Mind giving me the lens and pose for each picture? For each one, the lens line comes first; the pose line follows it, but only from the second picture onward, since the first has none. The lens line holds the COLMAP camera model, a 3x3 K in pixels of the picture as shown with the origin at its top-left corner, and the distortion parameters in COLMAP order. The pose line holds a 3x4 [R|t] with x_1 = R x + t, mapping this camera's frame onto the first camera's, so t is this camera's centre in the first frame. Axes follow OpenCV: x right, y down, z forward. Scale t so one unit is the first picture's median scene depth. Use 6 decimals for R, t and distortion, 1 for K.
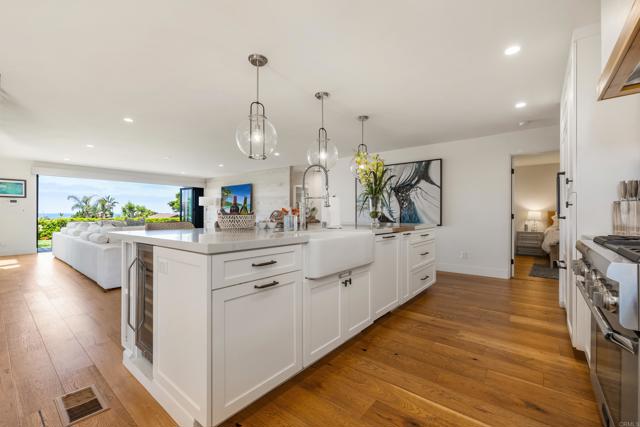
lens RADIAL K [[271.5, 0, 320.0], [0, 271.5, 213.5], [0, 0, 1]] dist [-0.000100, 0.000014]
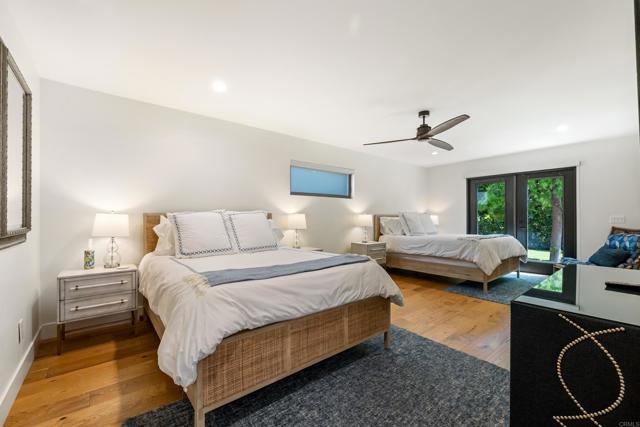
lens RADIAL K [[271.5, 0, 320.0], [0, 271.5, 213.5], [0, 0, 1]] dist [-0.000100, 0.000014]
pose [[0.214219, 0.001519, 0.976784, 0.487148], [0.006213, 0.999976, -0.002918, -0.005922], [-0.976766, 0.006694, 0.214205, 0.642060]]
